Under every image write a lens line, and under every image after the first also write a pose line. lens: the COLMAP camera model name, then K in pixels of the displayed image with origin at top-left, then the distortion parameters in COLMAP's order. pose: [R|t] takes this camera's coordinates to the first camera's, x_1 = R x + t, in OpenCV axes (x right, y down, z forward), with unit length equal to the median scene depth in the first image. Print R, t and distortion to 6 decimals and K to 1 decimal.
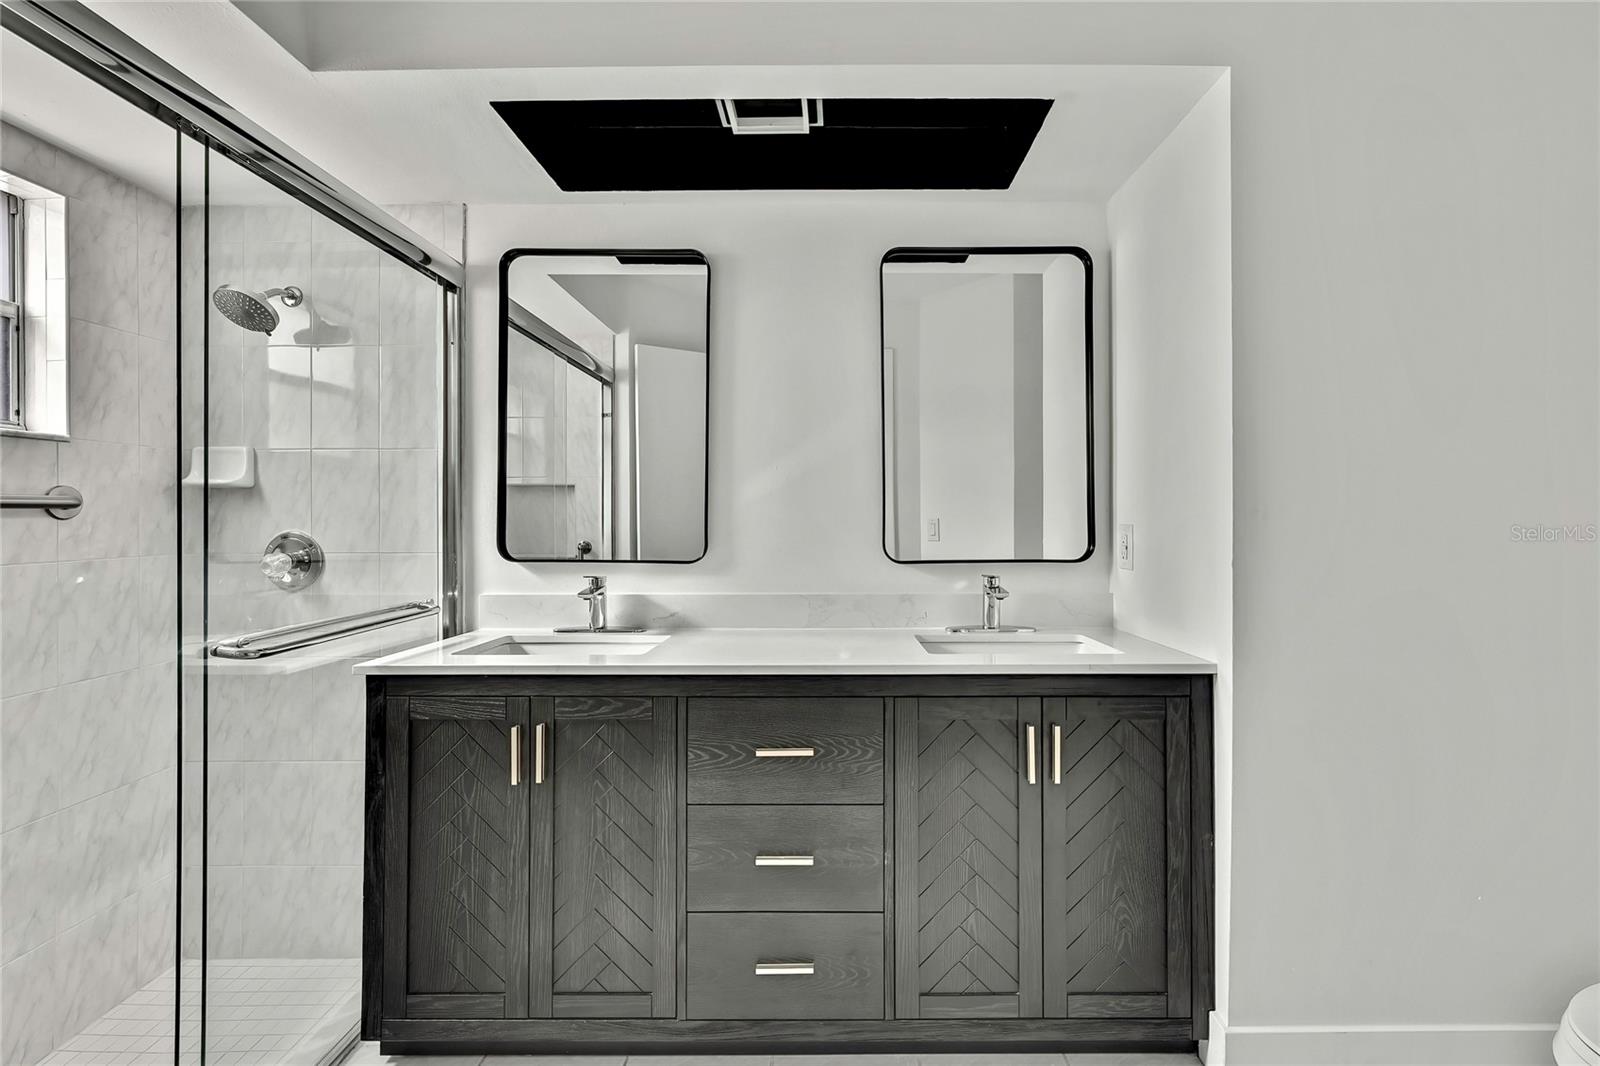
lens RADIAL K [[705.7, 0, 800.0], [0, 705.7, 533.0], [0, 0, 1]] dist [-0.000319, 0.000260]
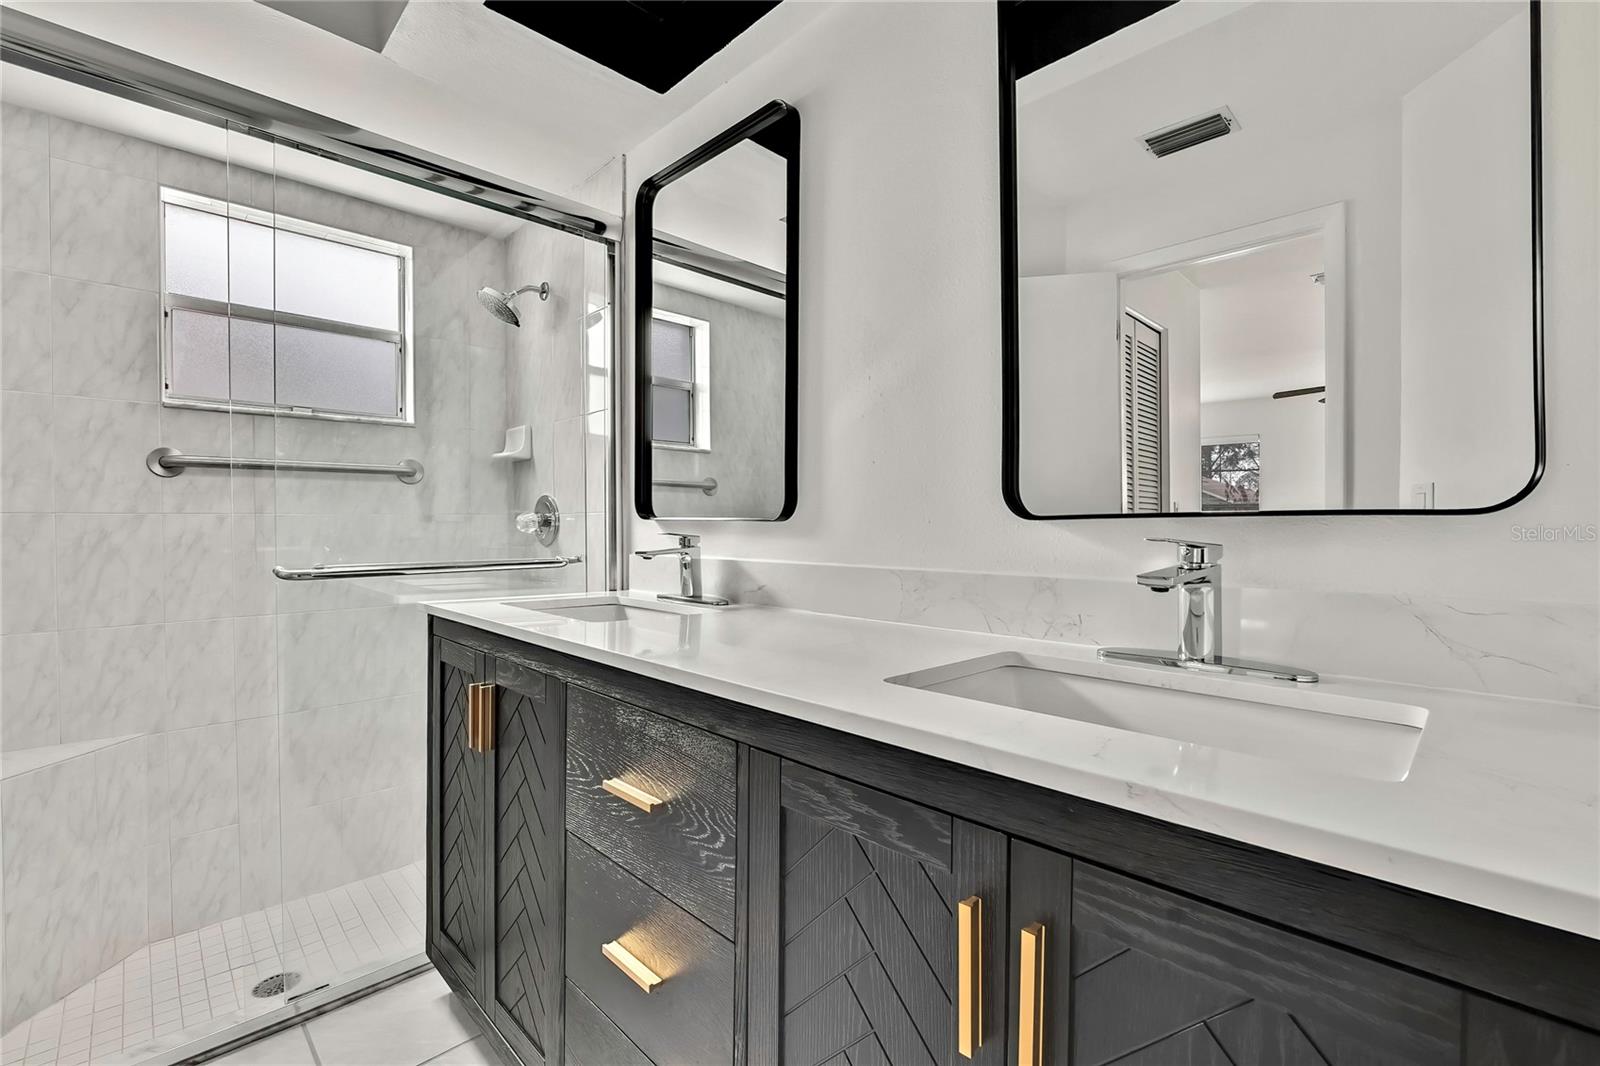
lens RADIAL K [[705.7, 0, 800.0], [0, 705.7, 533.0], [0, 0, 1]] dist [-0.000319, 0.000260]
pose [[0.703937, 0.010528, -0.710185, 0.436578], [-0.014425, 0.999896, 0.000524, 0.061029], [0.710116, 0.009875, 0.704015, 0.544060]]
